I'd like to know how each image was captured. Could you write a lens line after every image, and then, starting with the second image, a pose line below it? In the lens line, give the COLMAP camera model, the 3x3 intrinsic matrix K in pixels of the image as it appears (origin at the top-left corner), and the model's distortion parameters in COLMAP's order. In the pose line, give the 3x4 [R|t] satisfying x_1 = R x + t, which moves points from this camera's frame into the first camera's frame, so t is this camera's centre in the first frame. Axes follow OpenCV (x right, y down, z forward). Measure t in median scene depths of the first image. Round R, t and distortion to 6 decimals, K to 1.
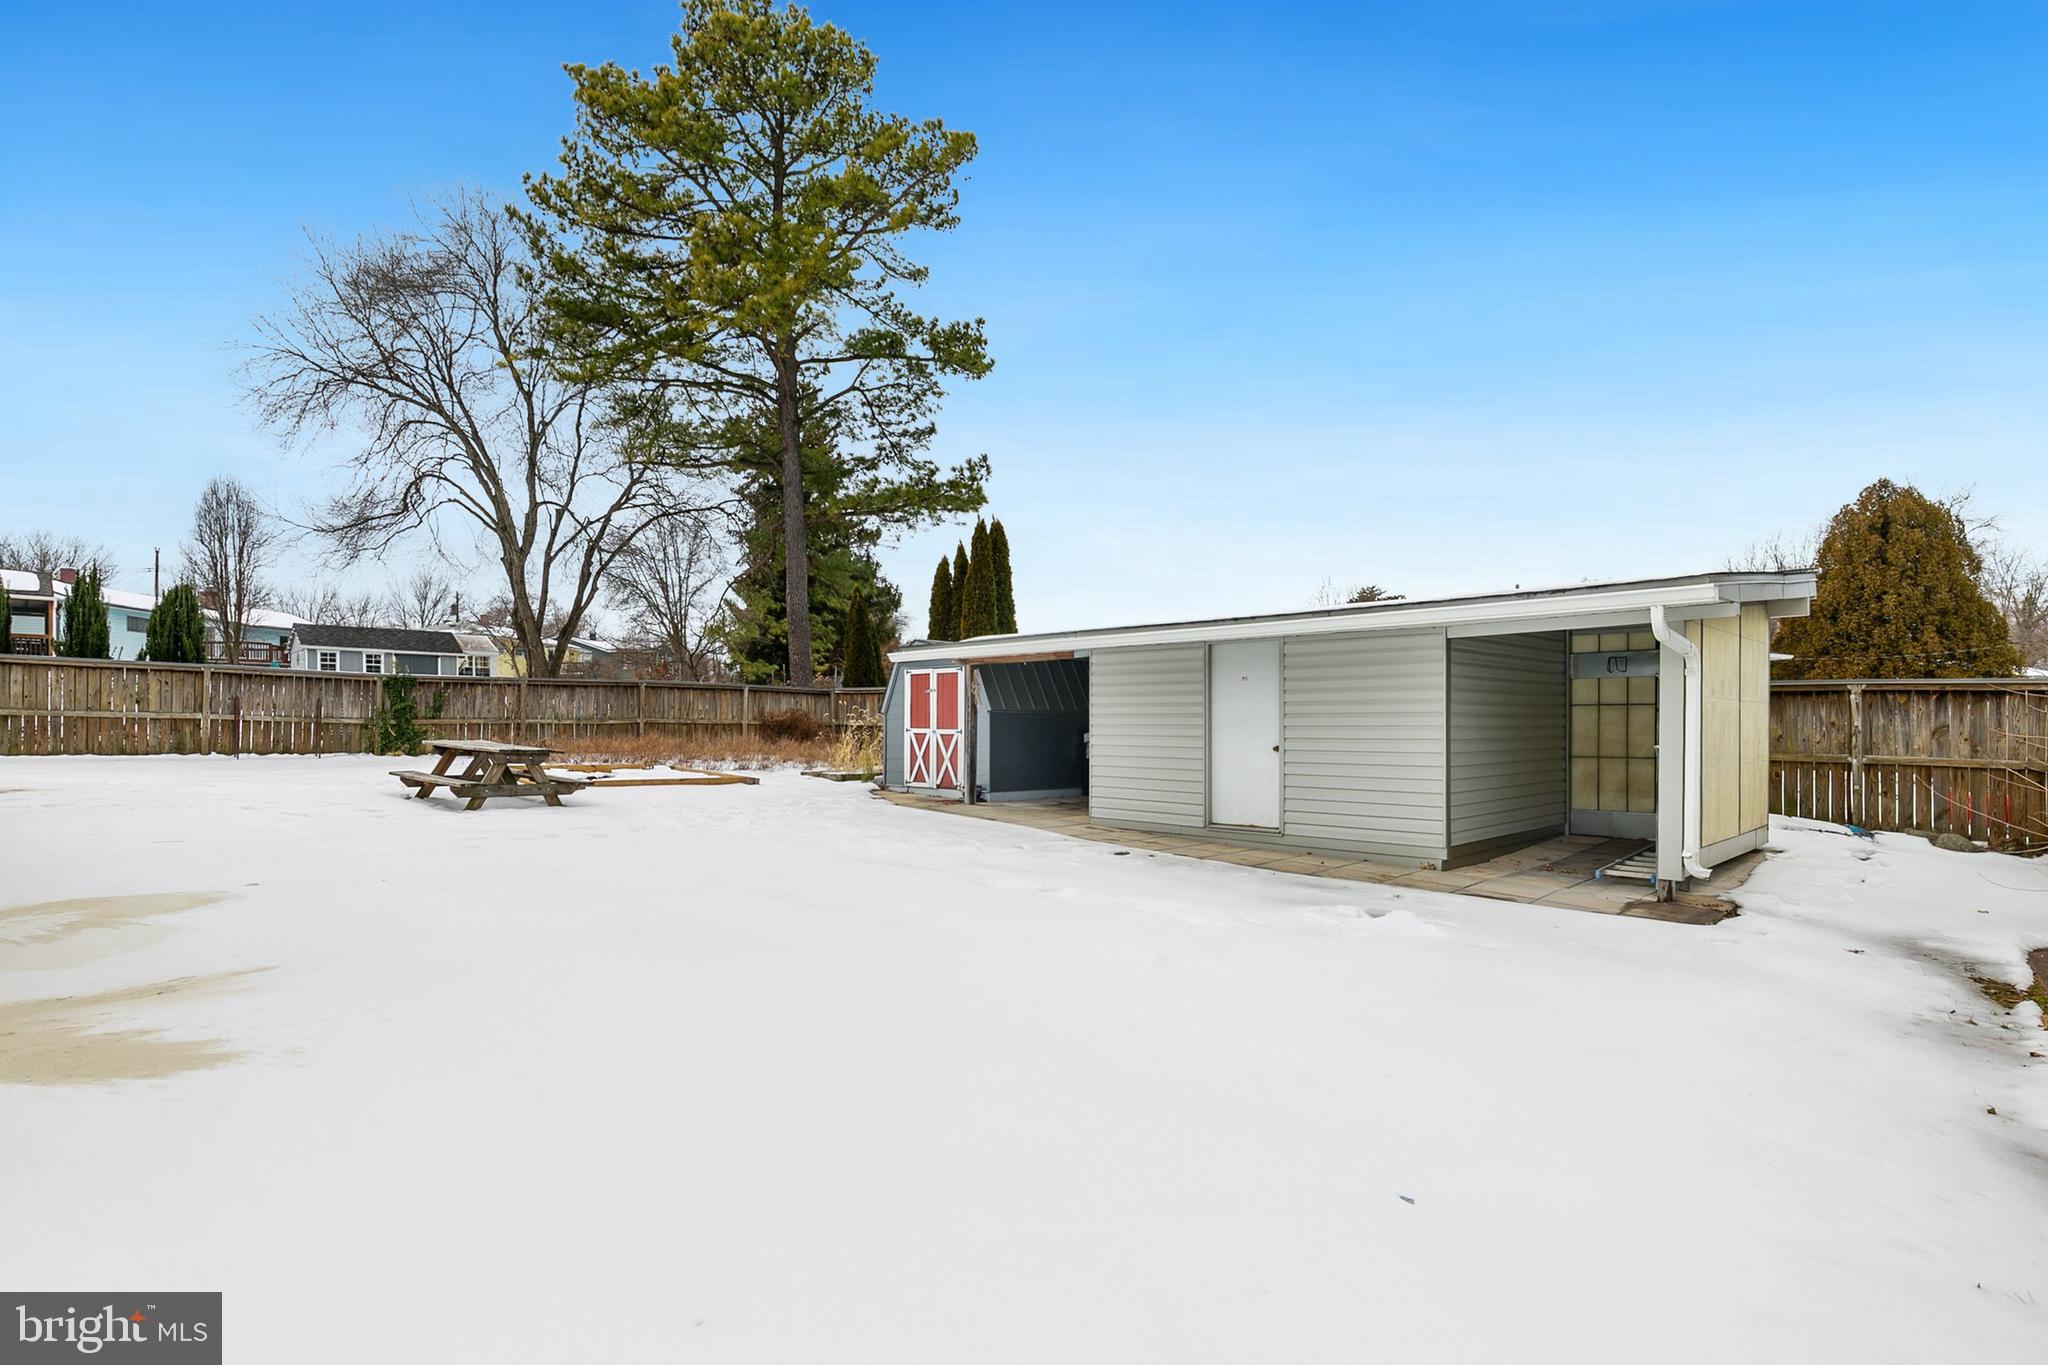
lens RADIAL K [[1045.2, 0, 1020.6], [0, 1045.2, 706.2], [0, 0, 1]] dist [0.004184, 0.002721]
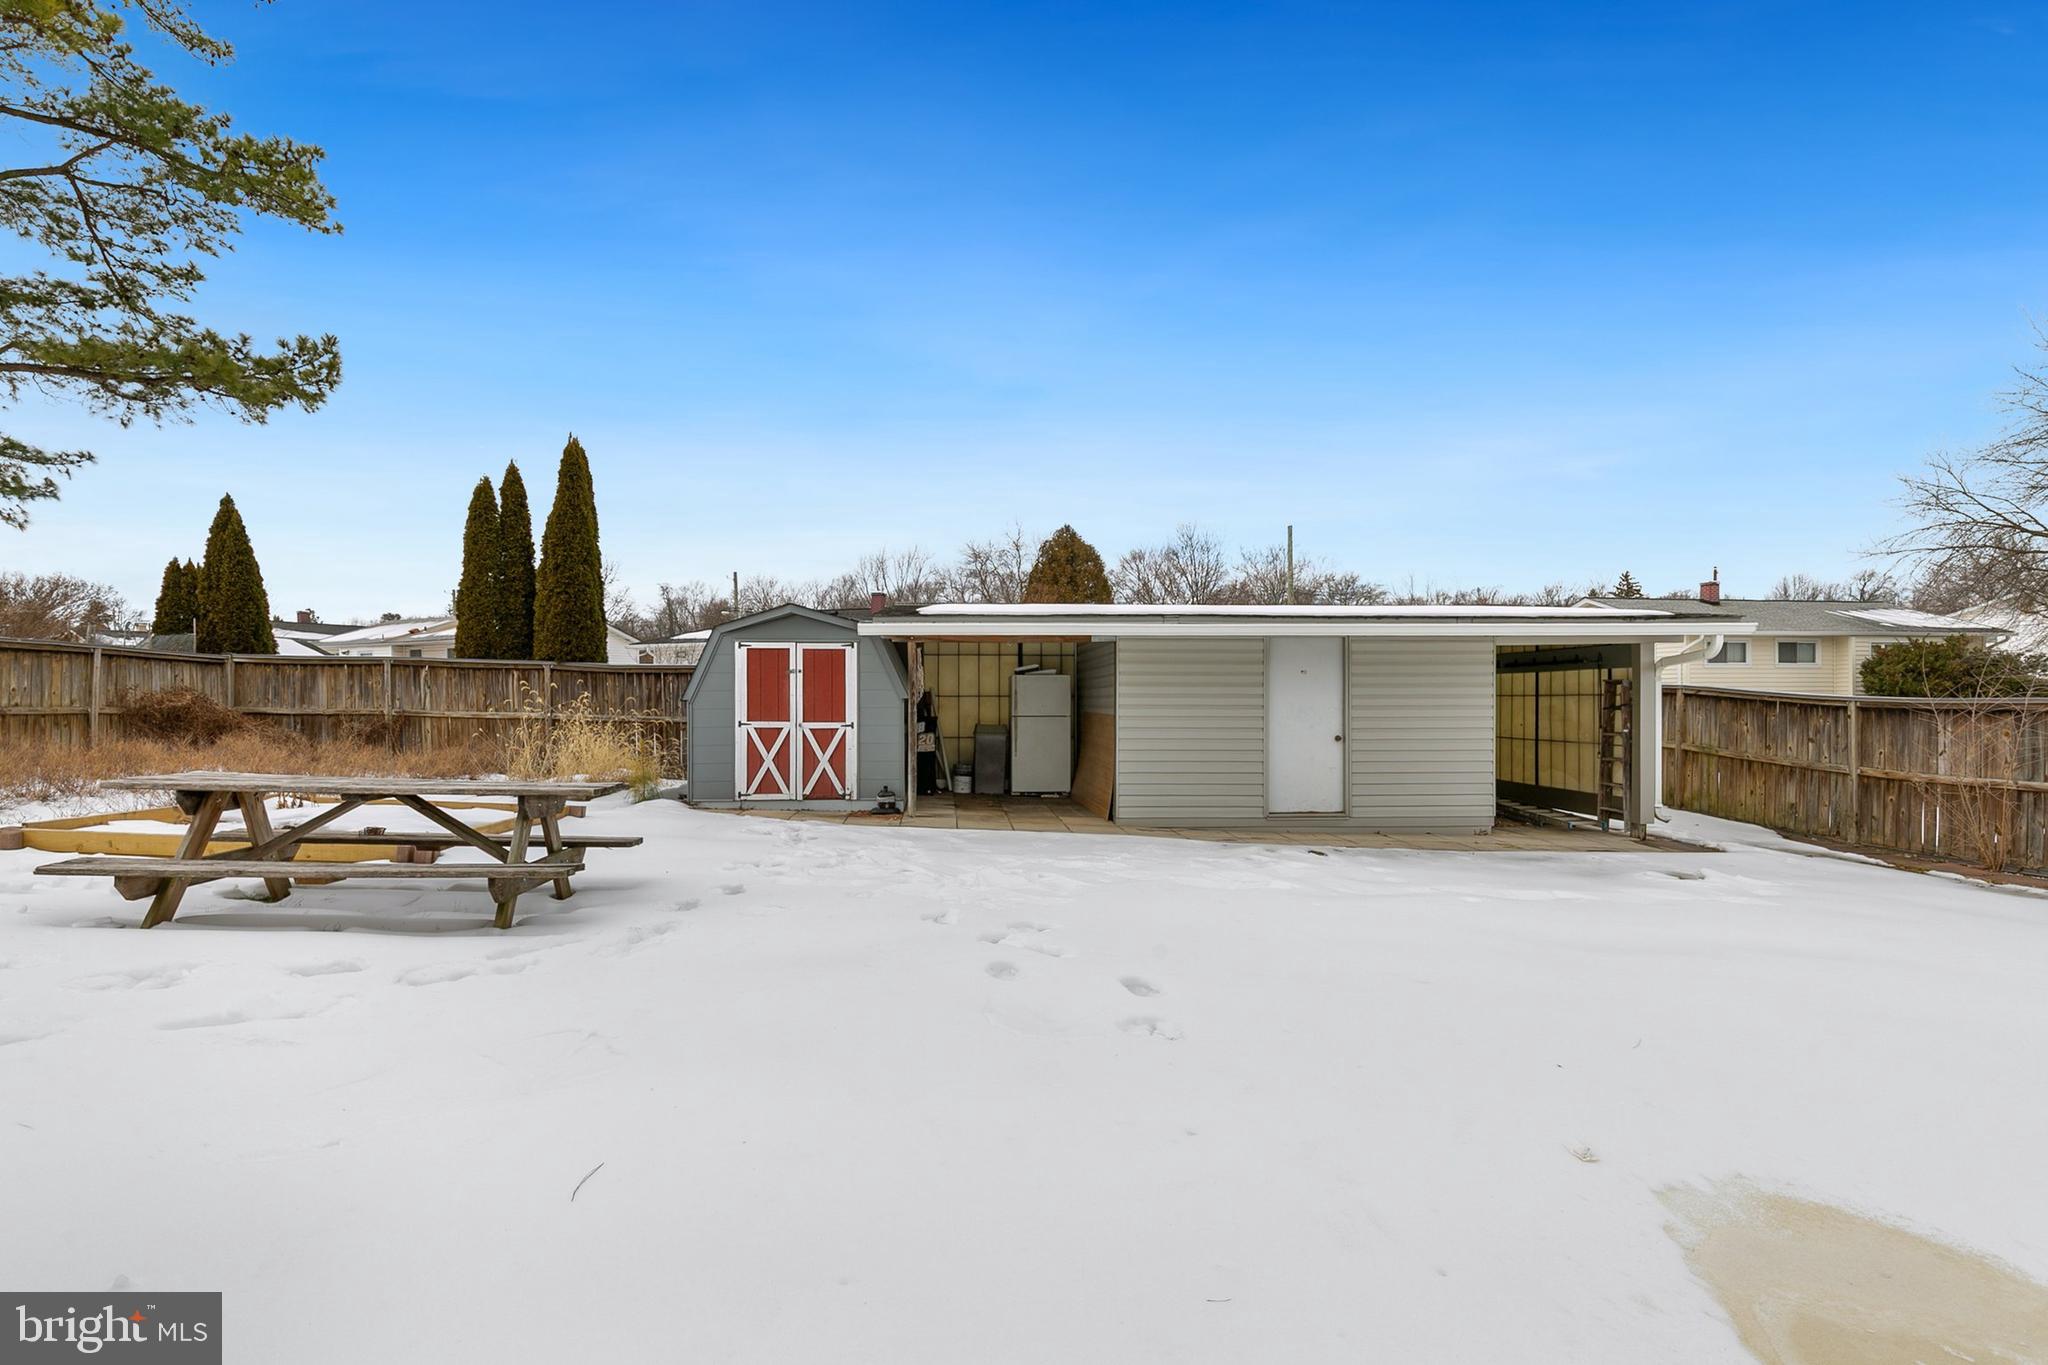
lens RADIAL K [[998.1, 0, 1024.0], [0, 998.1, 682.5], [0, 0, 1]] dist [-0.000603, -0.000302]
pose [[0.661902, 0.009635, 0.749528, -0.457148], [-0.012137, 0.999924, -0.002135, -0.006673], [-0.749492, -0.007684, 0.661969, 0.346826]]
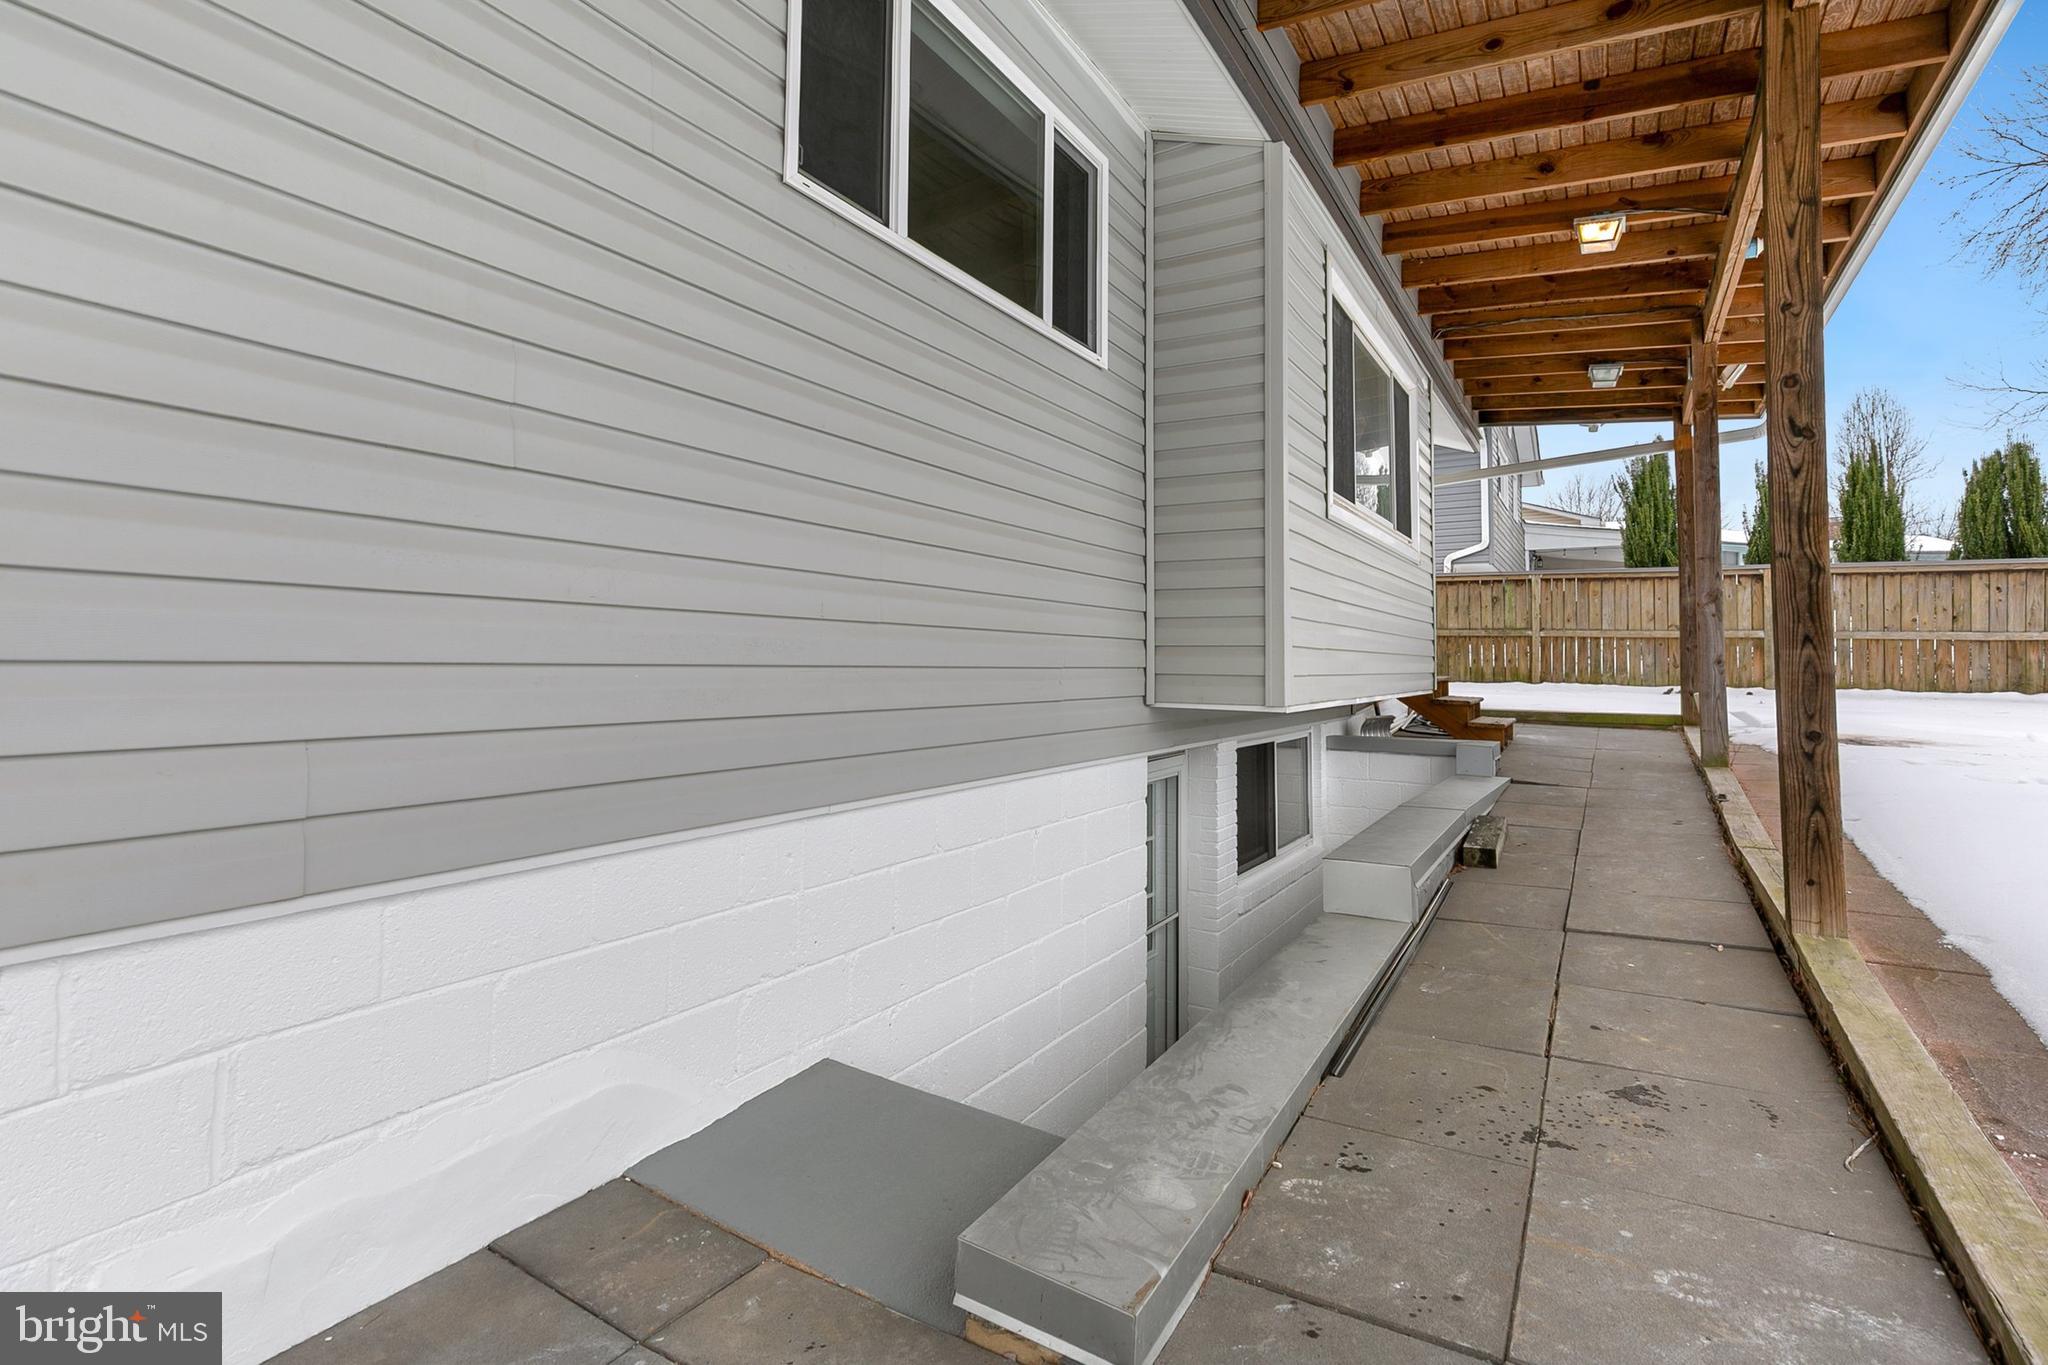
lens RADIAL K [[952.6, 0, 1019.4], [0, 952.6, 633.7], [0, 0, 1]] dist [0.017637, -0.000101]
pose [[0.236057, -0.026113, -0.971388, -0.329965], [0.012780, 0.999636, -0.023767, 0.013274], [0.971655, -0.006804, 0.236304, 0.214073]]
